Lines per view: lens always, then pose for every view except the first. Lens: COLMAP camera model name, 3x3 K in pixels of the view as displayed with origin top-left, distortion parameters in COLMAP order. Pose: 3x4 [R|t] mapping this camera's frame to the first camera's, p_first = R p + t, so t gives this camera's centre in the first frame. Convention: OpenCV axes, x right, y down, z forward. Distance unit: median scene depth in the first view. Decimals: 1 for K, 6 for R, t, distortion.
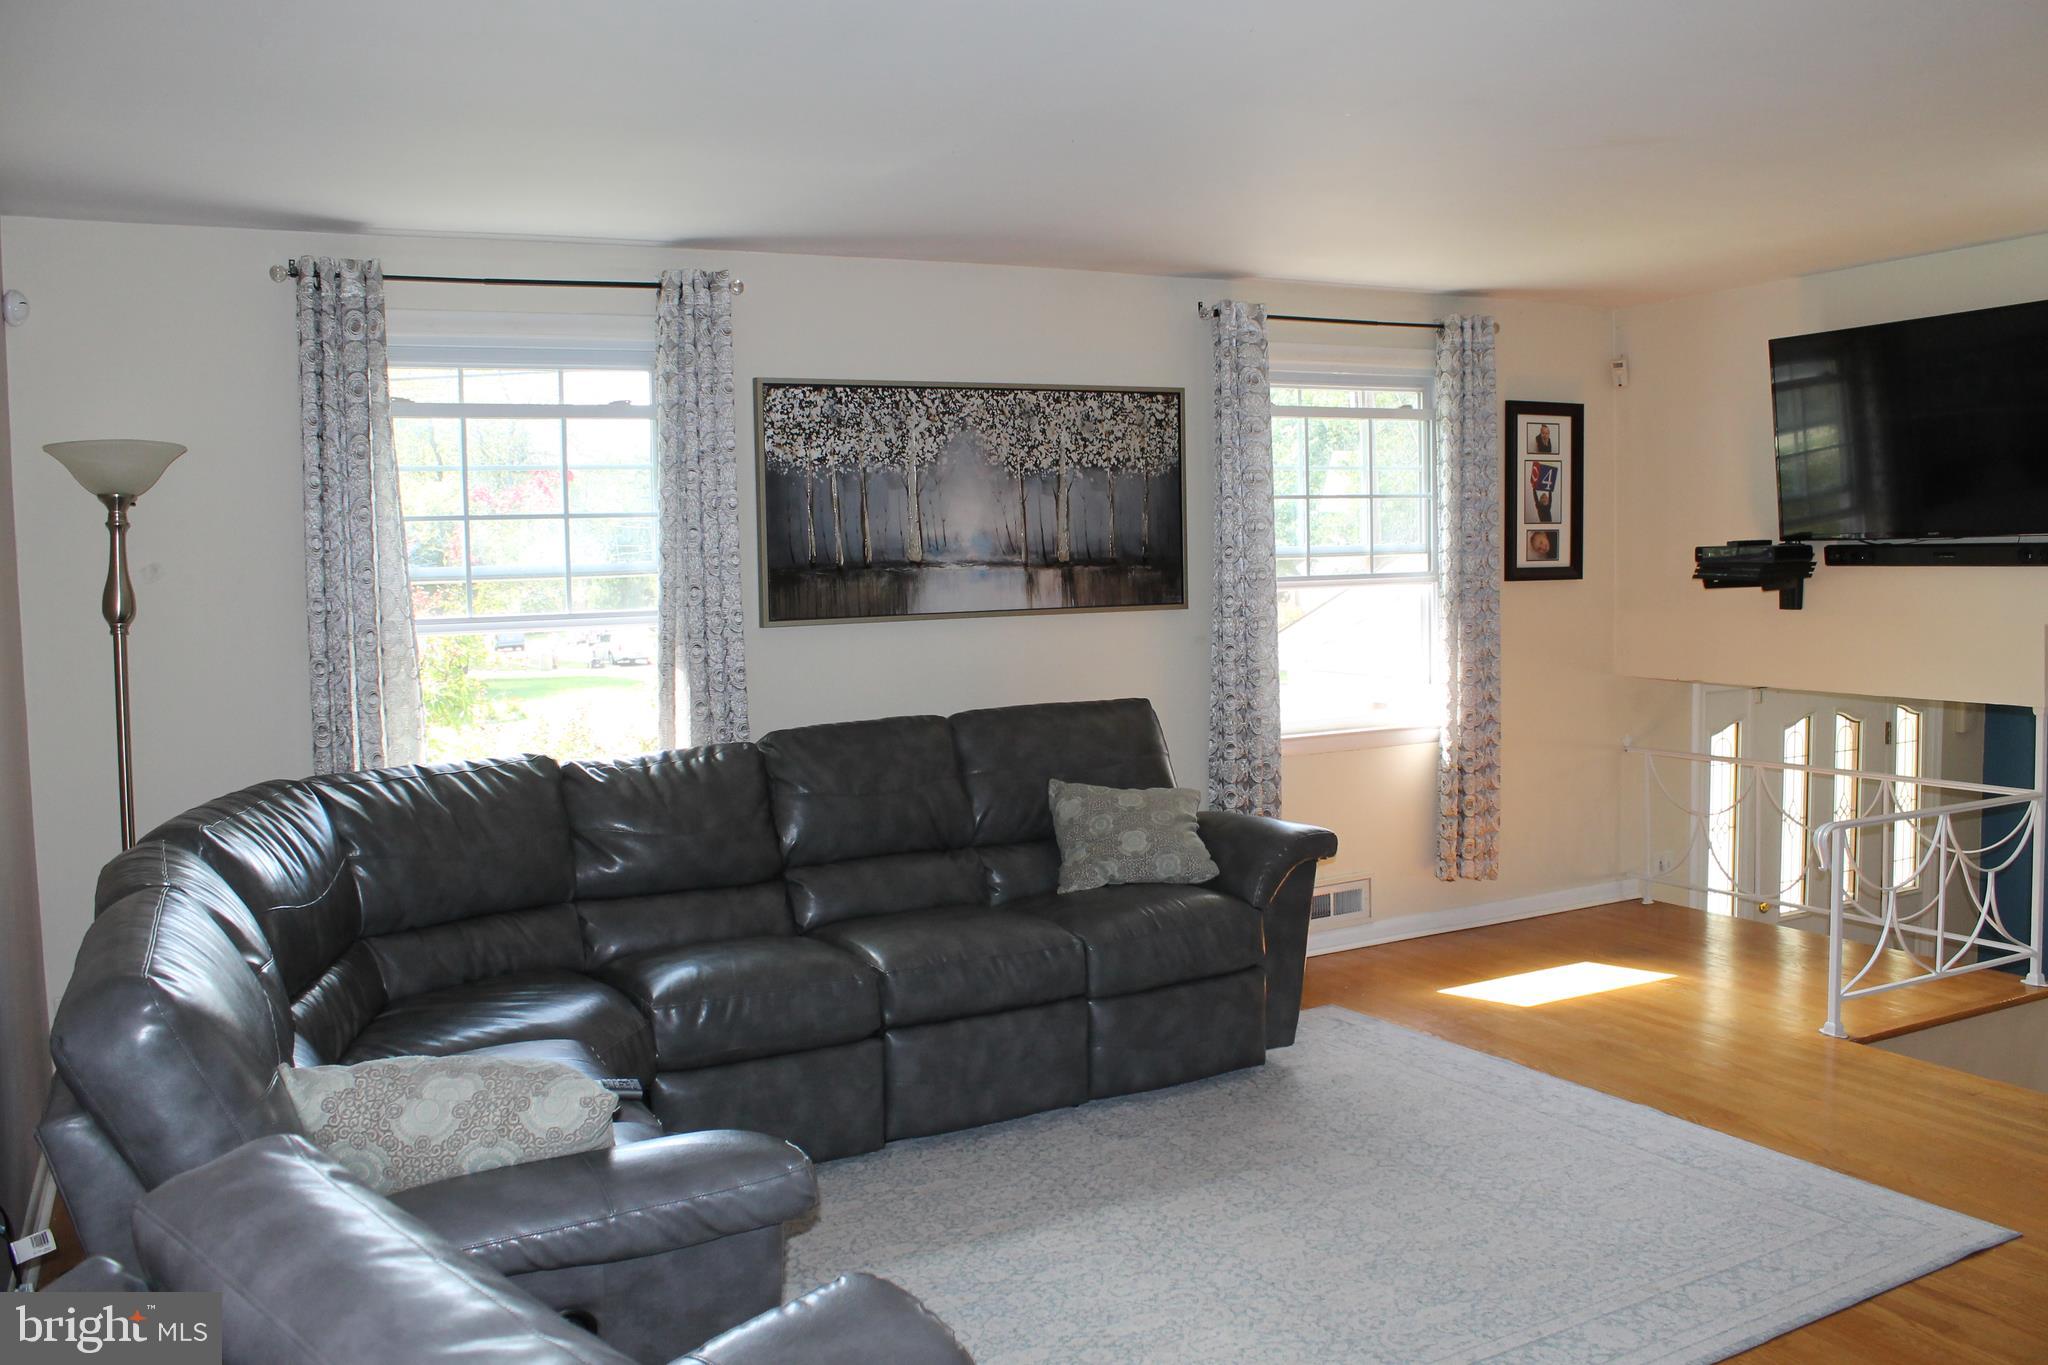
lens RADIAL K [[1730.2, 0, 1038.1], [0, 1730.2, 675.6], [0, 0, 1]] dist [-0.160437, 0.138518]
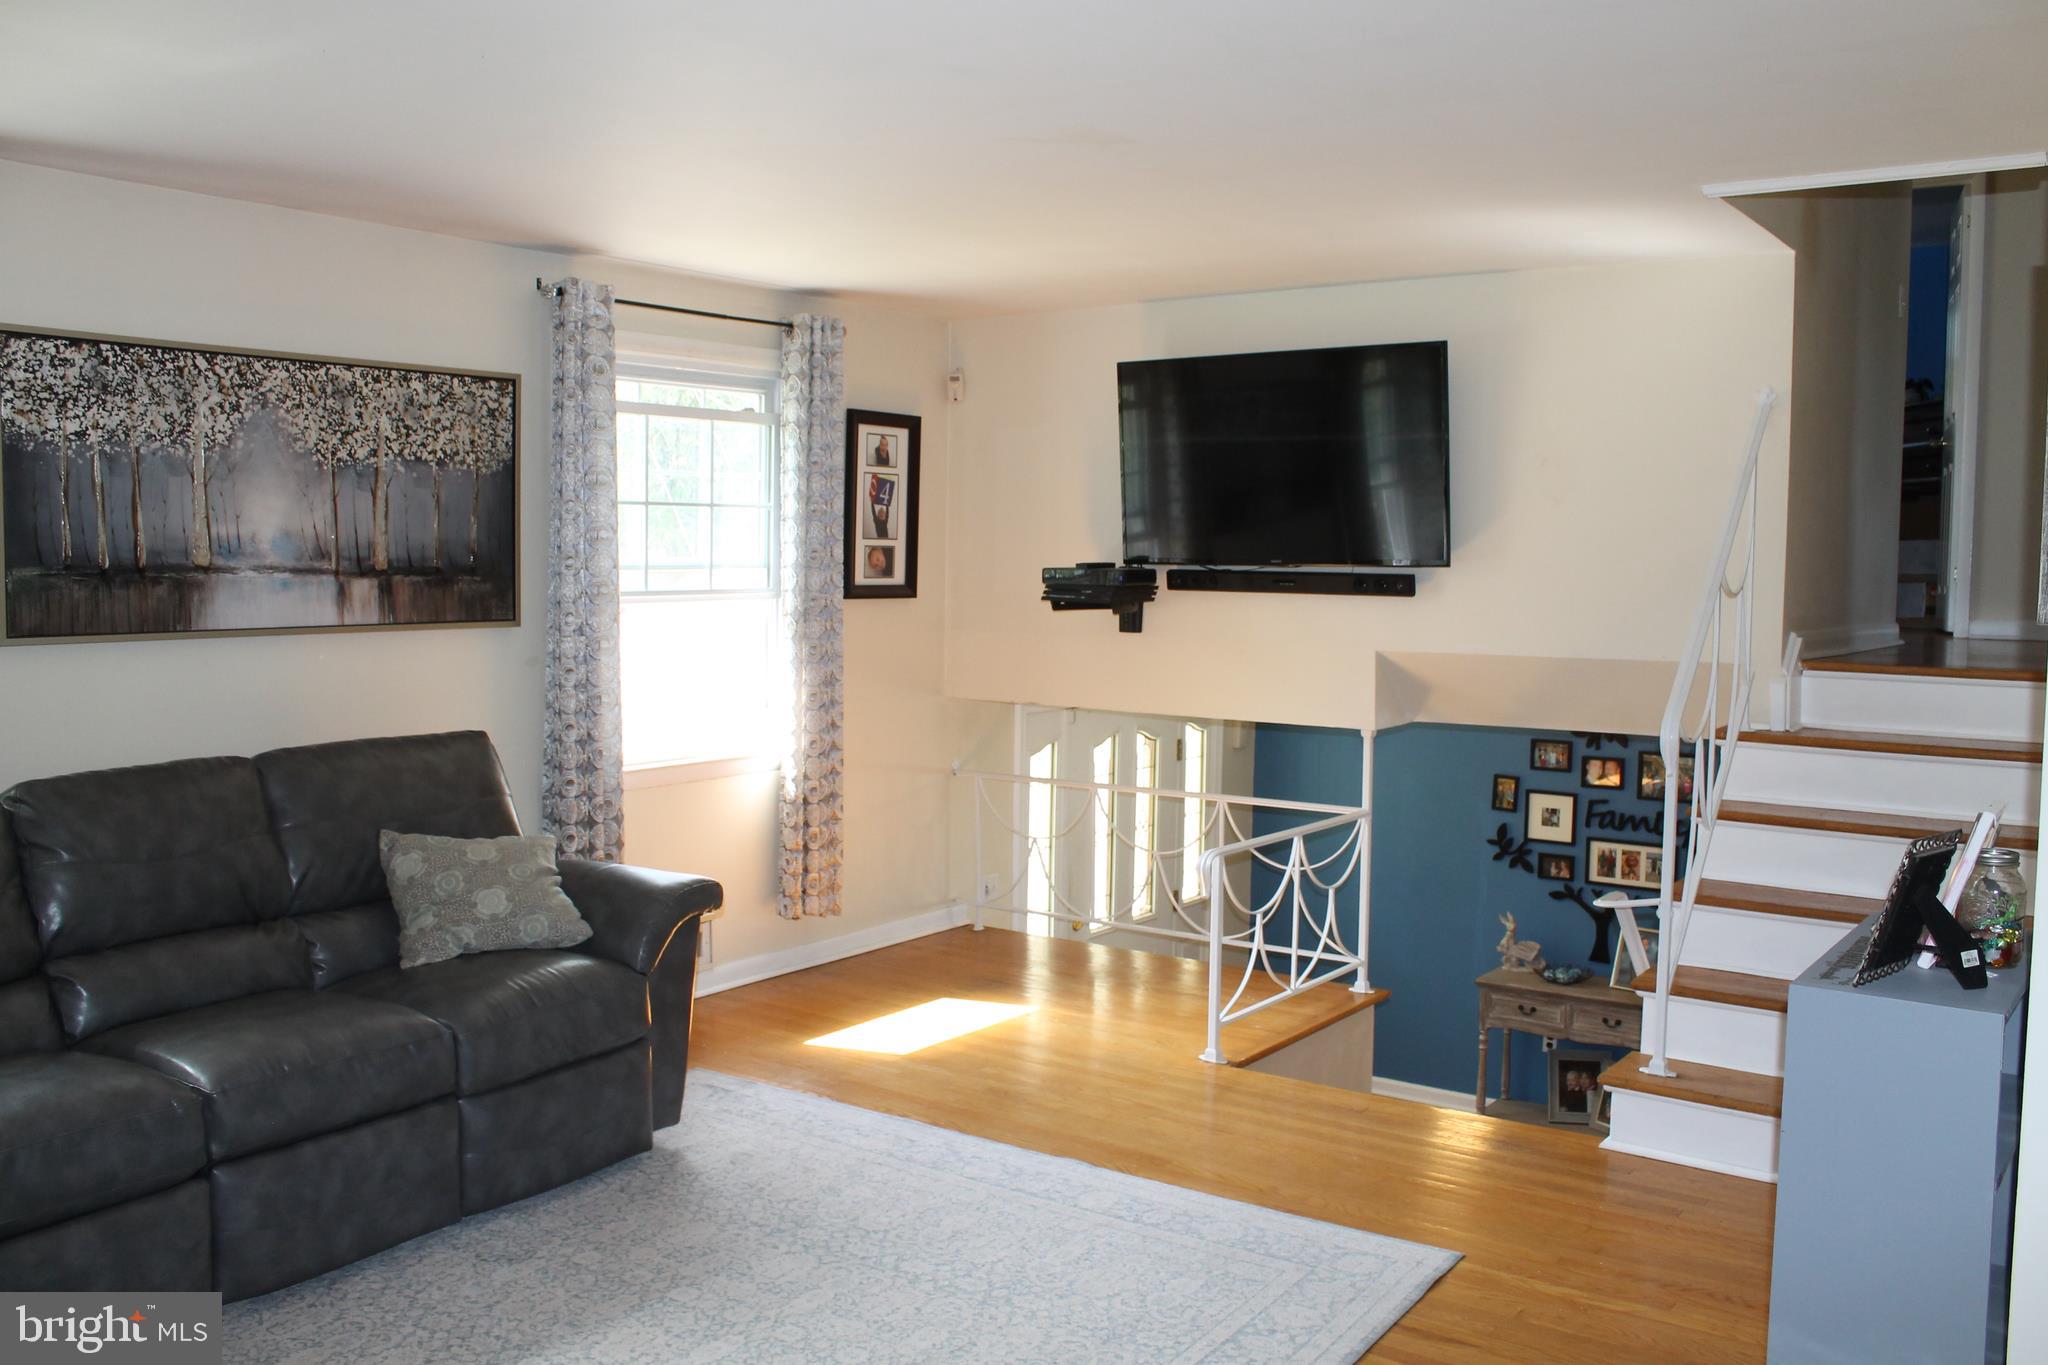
lens RADIAL K [[1730.2, 0, 1034.8], [0, 1730.2, 673.2], [0, 0, 1]] dist [-0.160437, 0.138518]
pose [[0.895668, 0.001740, 0.444720, -0.065840], [0.001034, 0.999981, -0.005995, -0.009587], [-0.444722, 0.005830, 0.895650, 0.110638]]
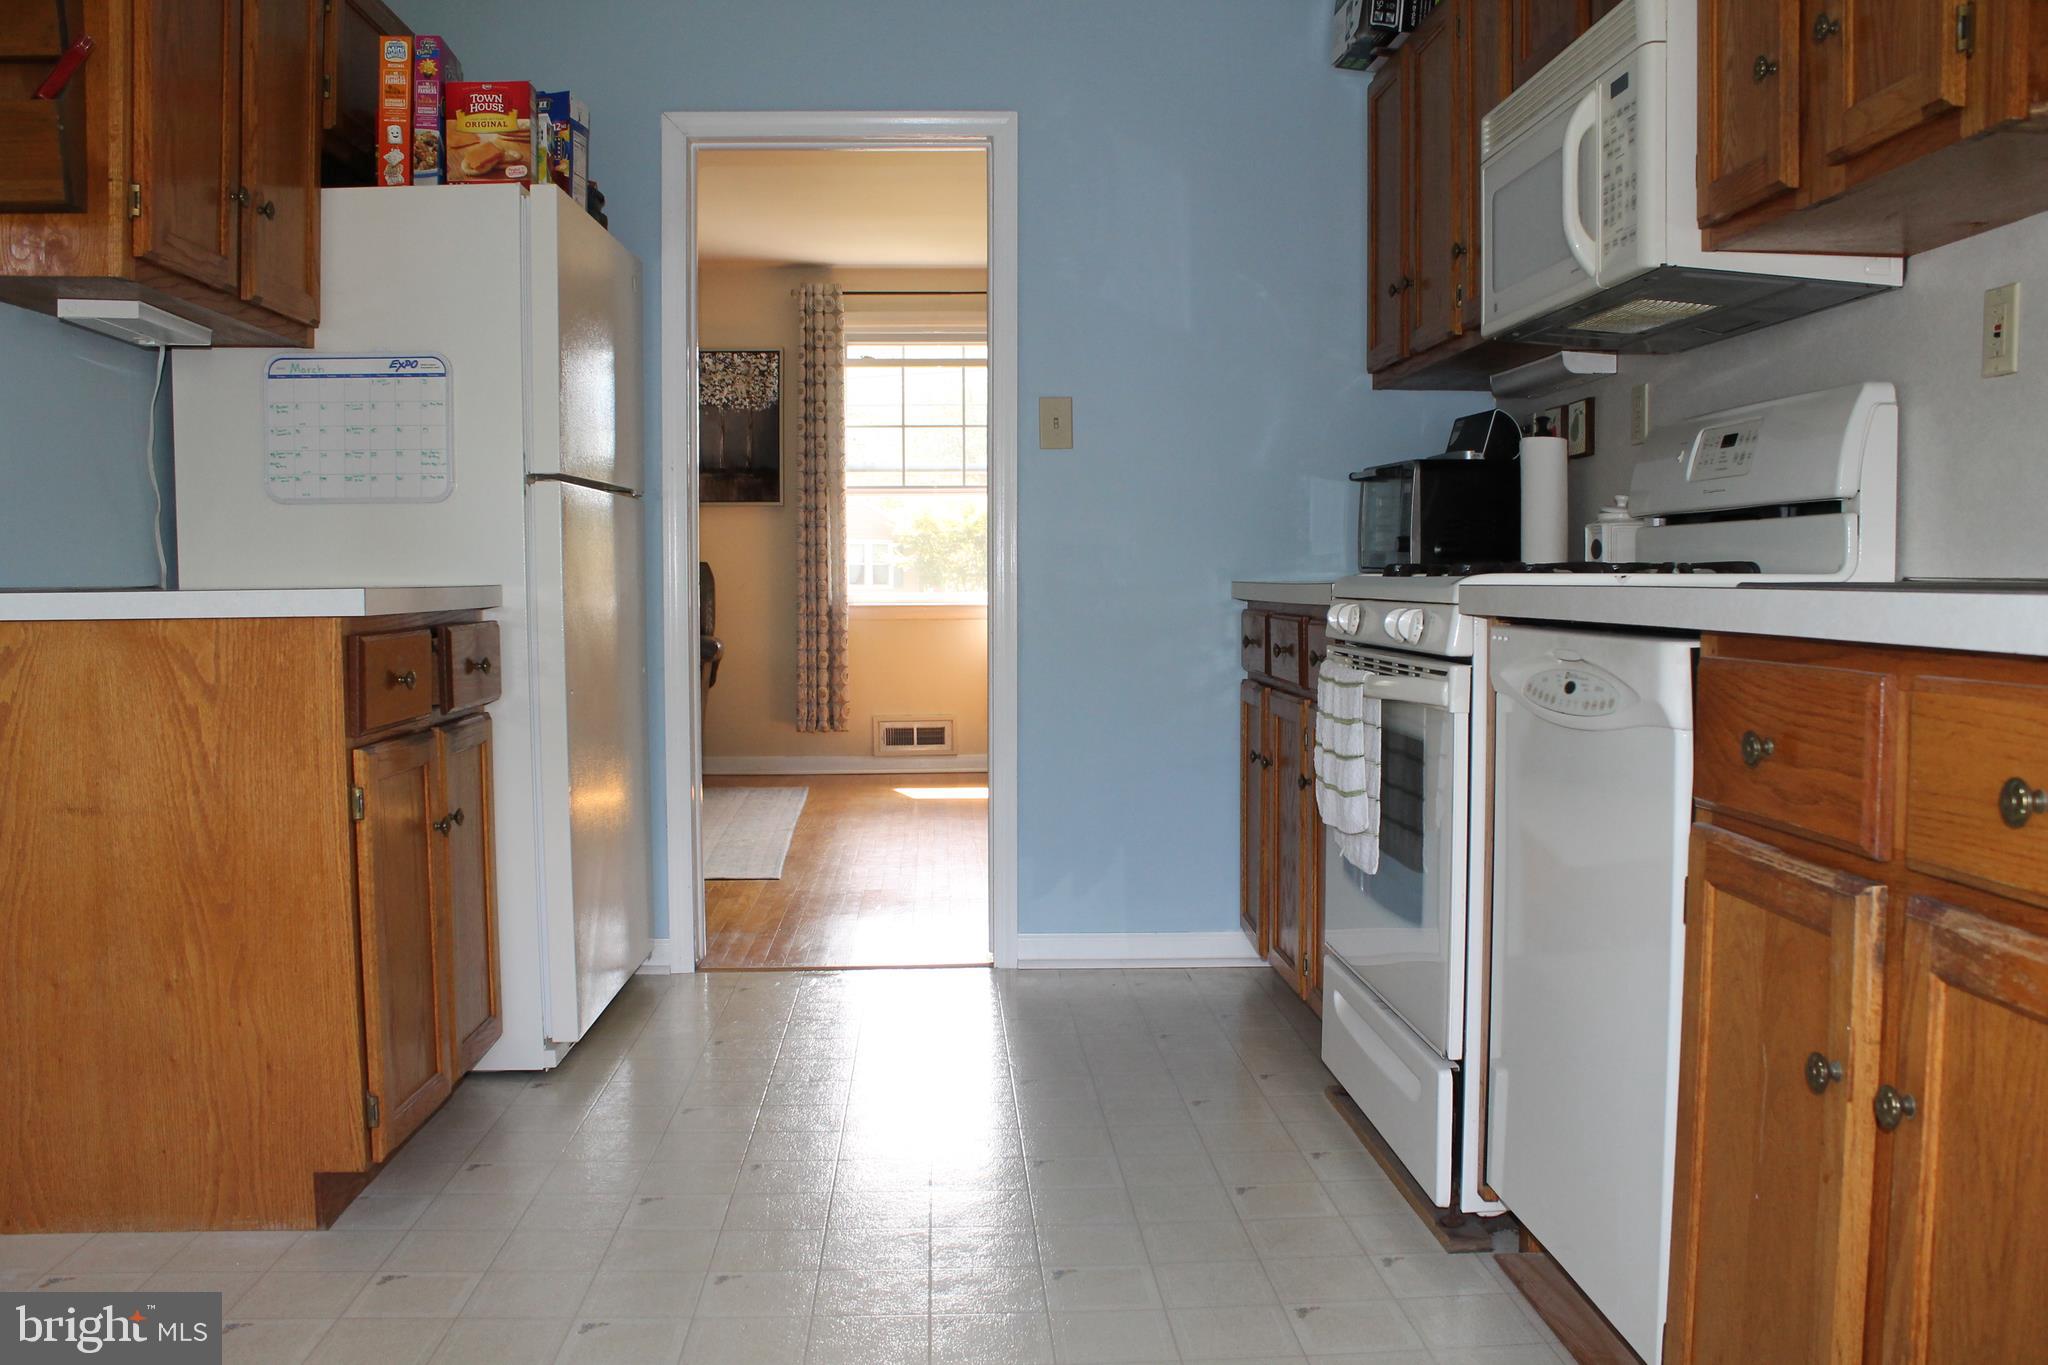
lens RADIAL K [[1730.2, 0, 1032.7], [0, 1730.2, 673.3], [0, 0, 1]] dist [-0.160437, 0.138518]
pose [[0.913259, 0.047894, -0.404555, 0.854090], [-0.049449, 0.998755, 0.006611, 0.078383], [0.404368, 0.013967, 0.914490, -0.188440]]
